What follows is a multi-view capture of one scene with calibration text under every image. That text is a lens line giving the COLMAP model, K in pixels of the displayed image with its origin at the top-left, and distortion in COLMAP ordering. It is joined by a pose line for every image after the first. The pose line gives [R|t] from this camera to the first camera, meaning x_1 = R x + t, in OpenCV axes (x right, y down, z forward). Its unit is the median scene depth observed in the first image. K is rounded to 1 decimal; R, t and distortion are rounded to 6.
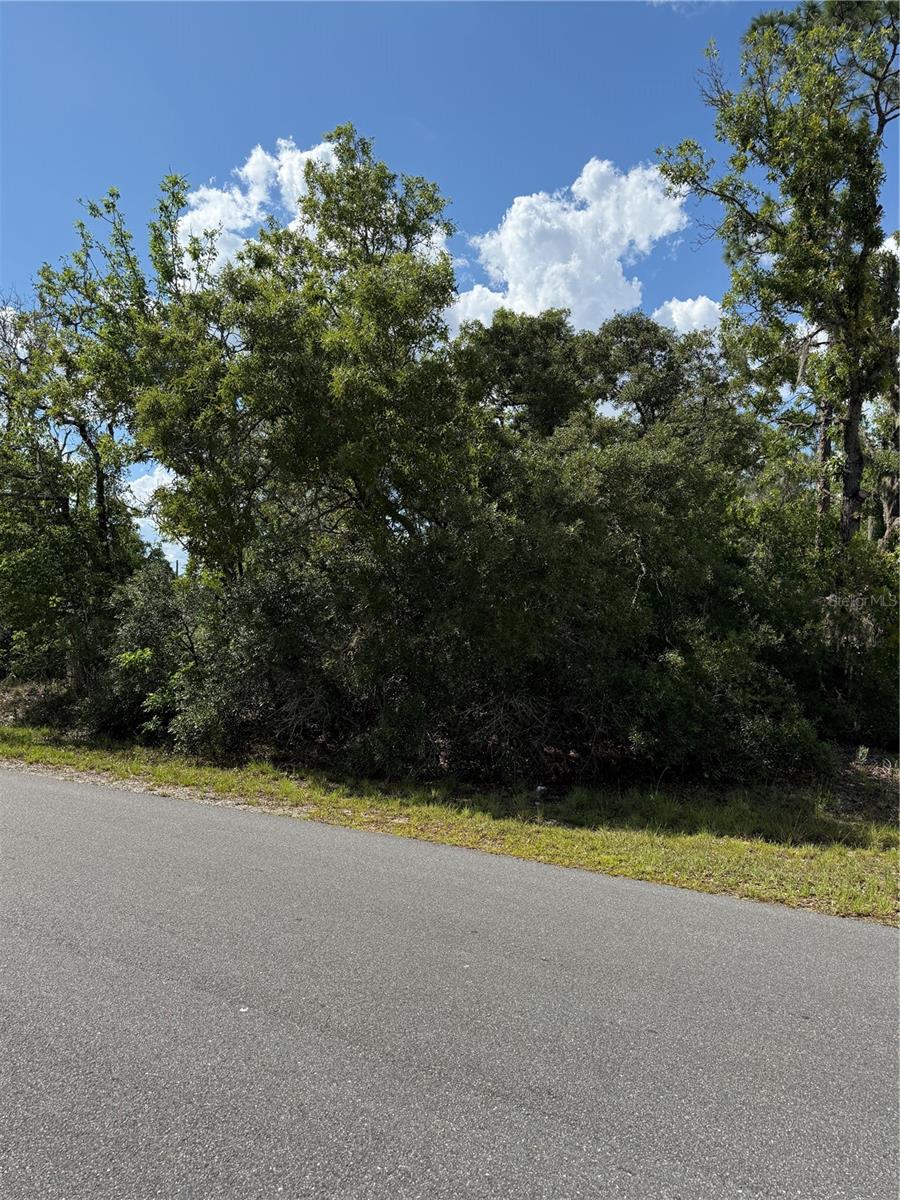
lens RADIAL K [[836.7, 0, 450.0], [0, 836.7, 600.0], [0, 0, 1]] dist [0.120003, -0.101322]
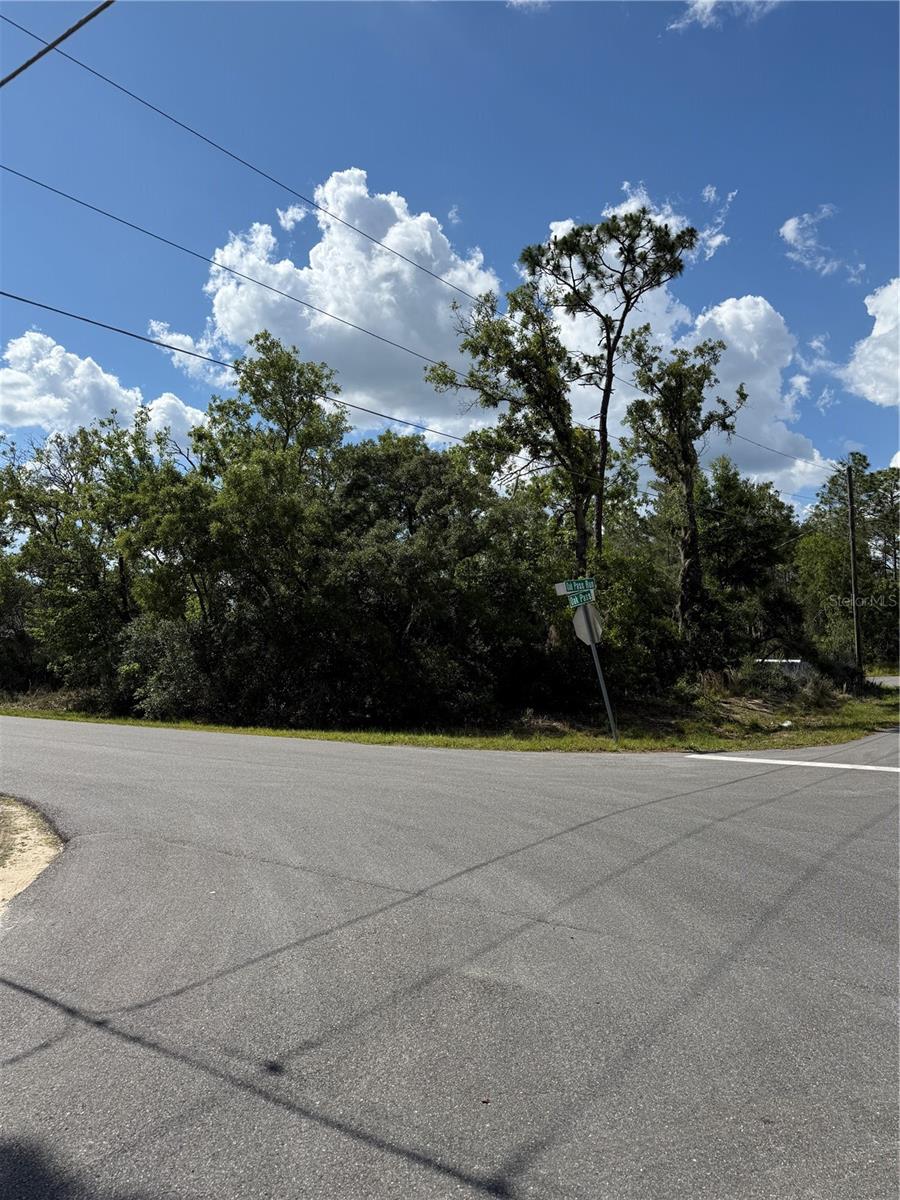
lens RADIAL K [[832.2, 0, 450.0], [0, 832.2, 600.0], [0, 0, 1]] dist [0.082328, -0.116010]
pose [[0.997839, -0.027896, -0.059483, 0.411816], [0.026660, 0.999414, -0.021475, -0.020817], [0.060047, 0.019843, 0.997998, -0.729533]]
